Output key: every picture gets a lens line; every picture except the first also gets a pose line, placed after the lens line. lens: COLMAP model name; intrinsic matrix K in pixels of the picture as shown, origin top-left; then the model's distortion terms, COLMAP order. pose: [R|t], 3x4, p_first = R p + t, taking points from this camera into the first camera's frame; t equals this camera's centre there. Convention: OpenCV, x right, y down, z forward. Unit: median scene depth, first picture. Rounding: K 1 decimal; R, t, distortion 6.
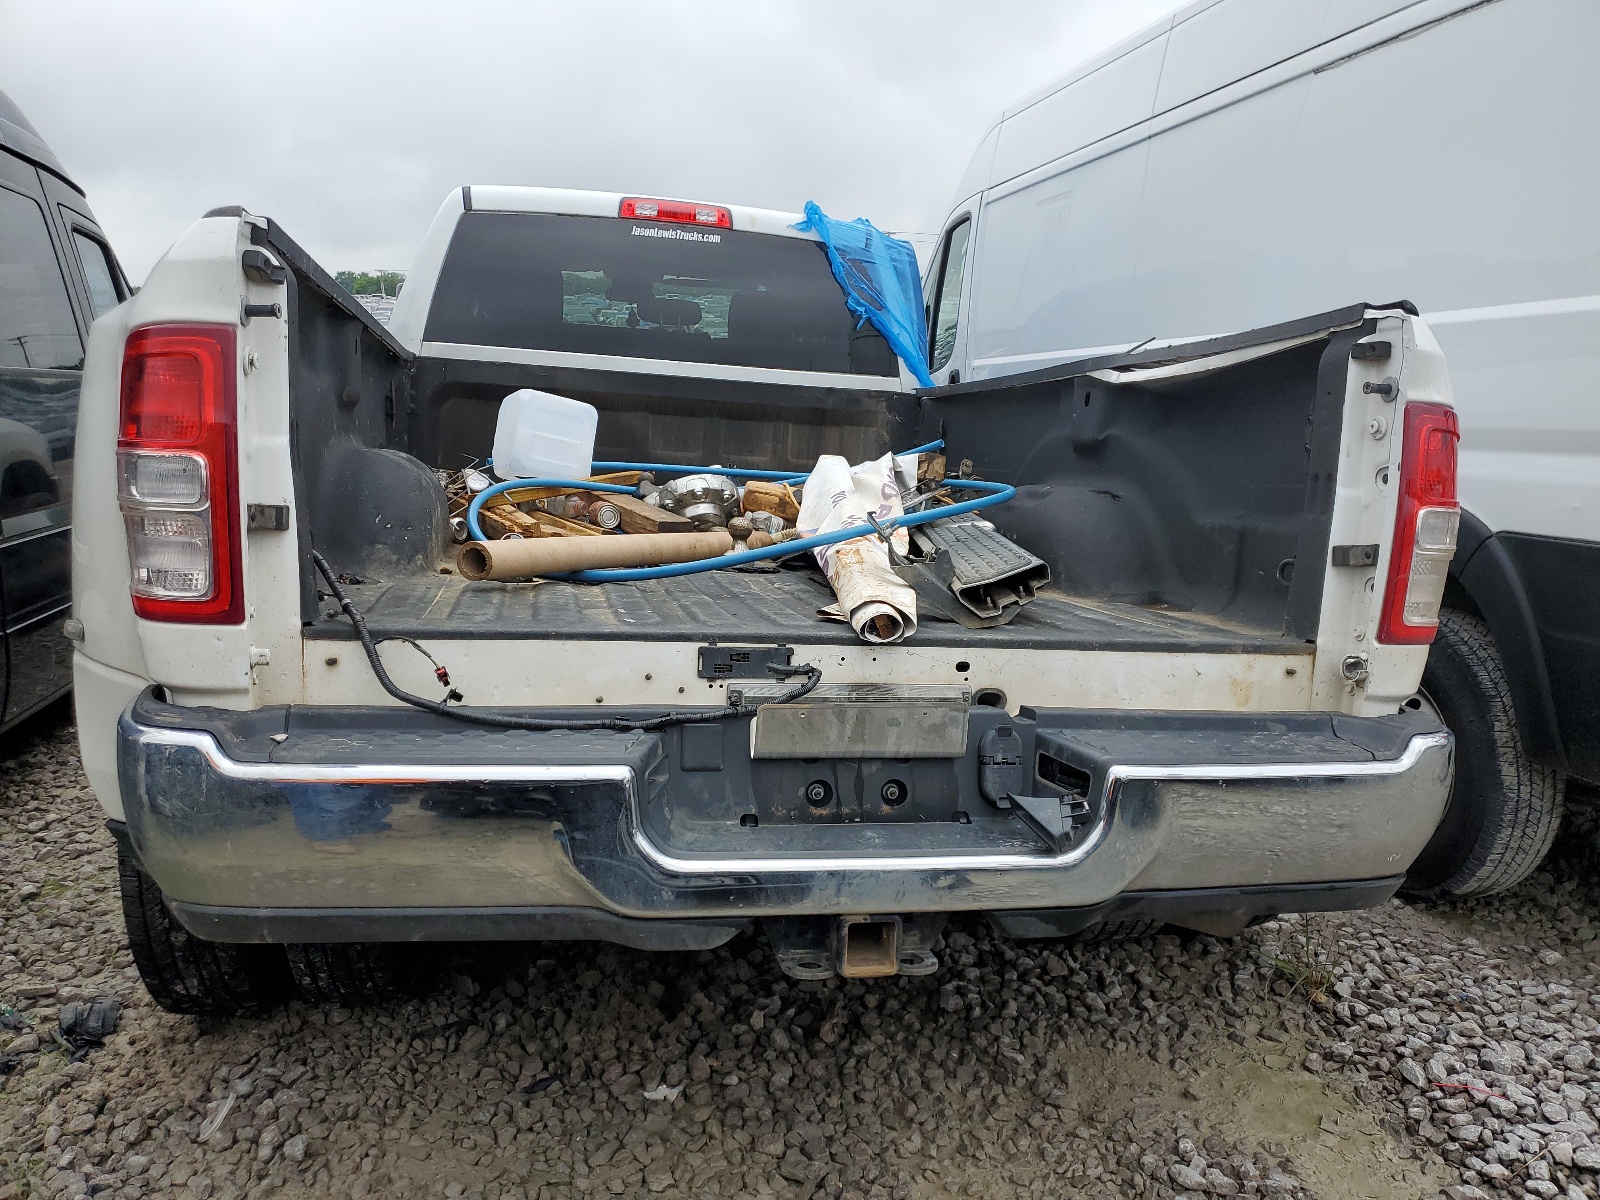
lens RADIAL K [[1205.8, 0, 800.0], [0, 1205.8, 600.0], [0, 0, 1]] dist [0.085696, -0.000099]
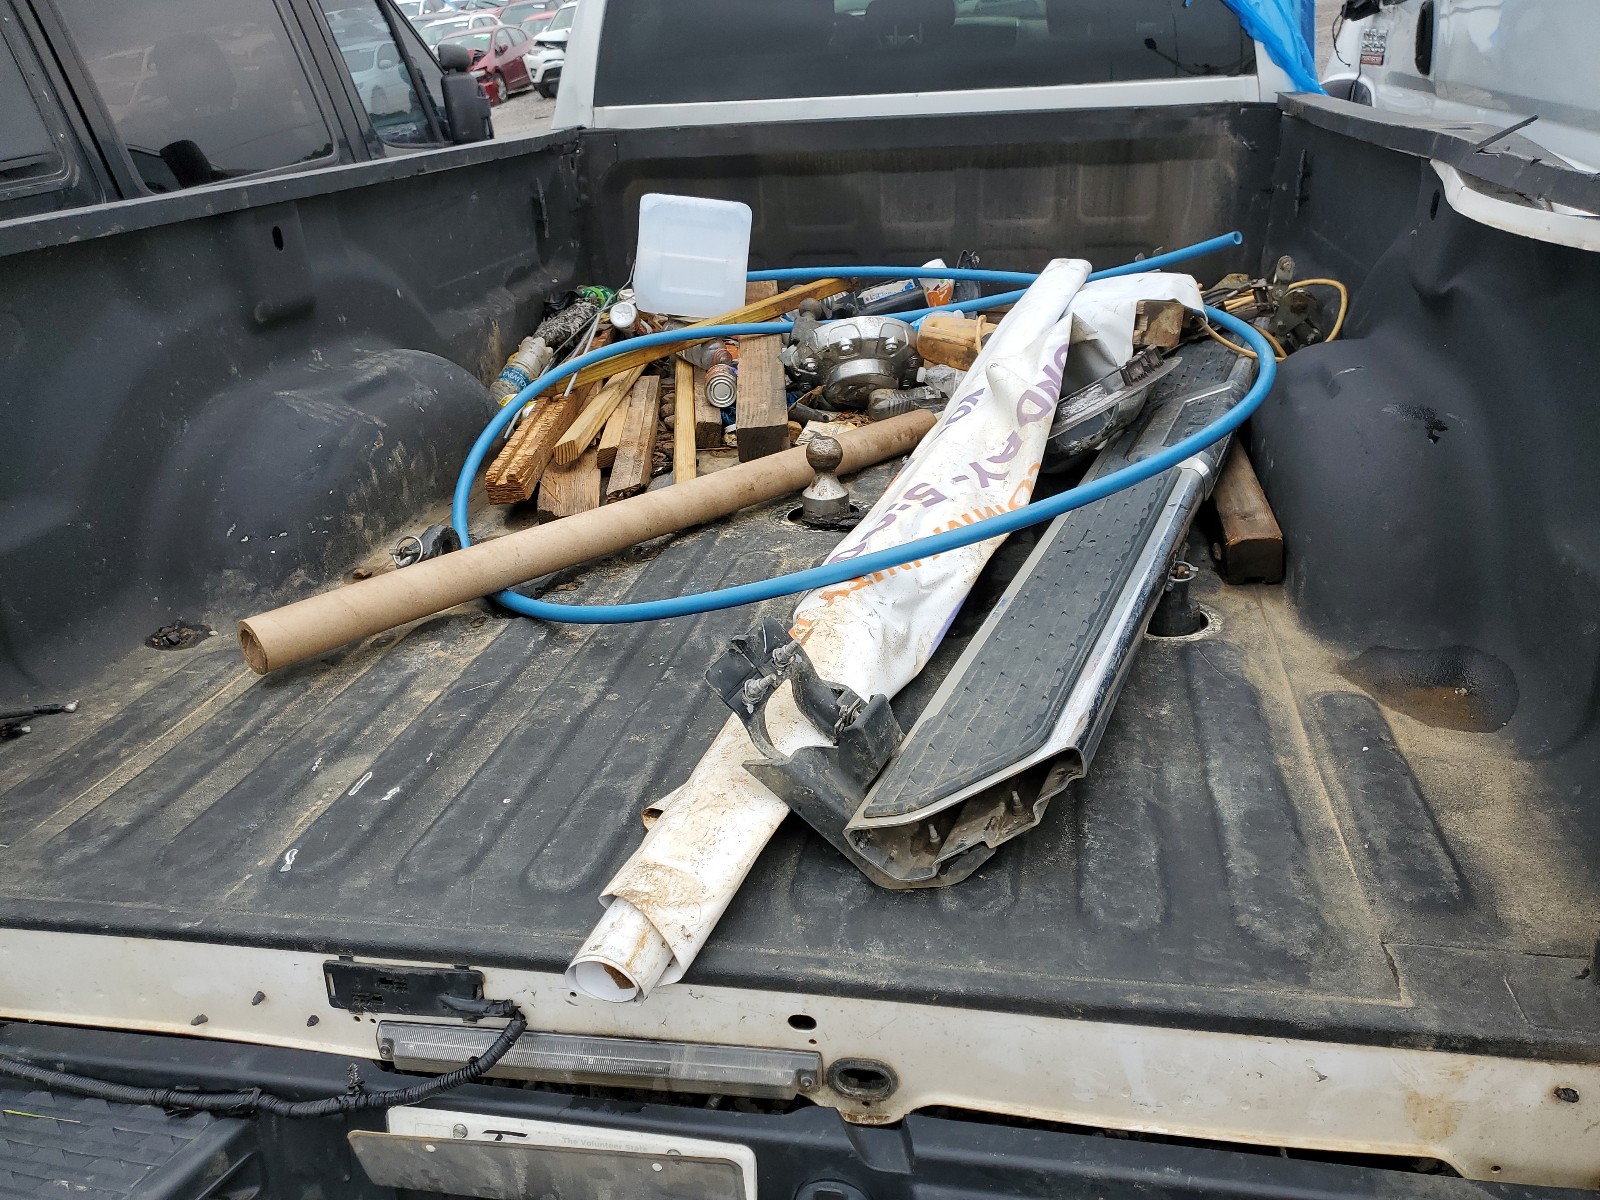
lens RADIAL K [[1227.2, 0, 800.0], [0, 1227.2, 600.0], [0, 0, 1]] dist [0.027282, -0.000146]
pose [[0.916232, 0.064378, -0.395442, 0.184693], [0.053235, 0.958692, 0.279420, -0.148807], [0.397095, -0.277065, 0.874957, 0.321274]]
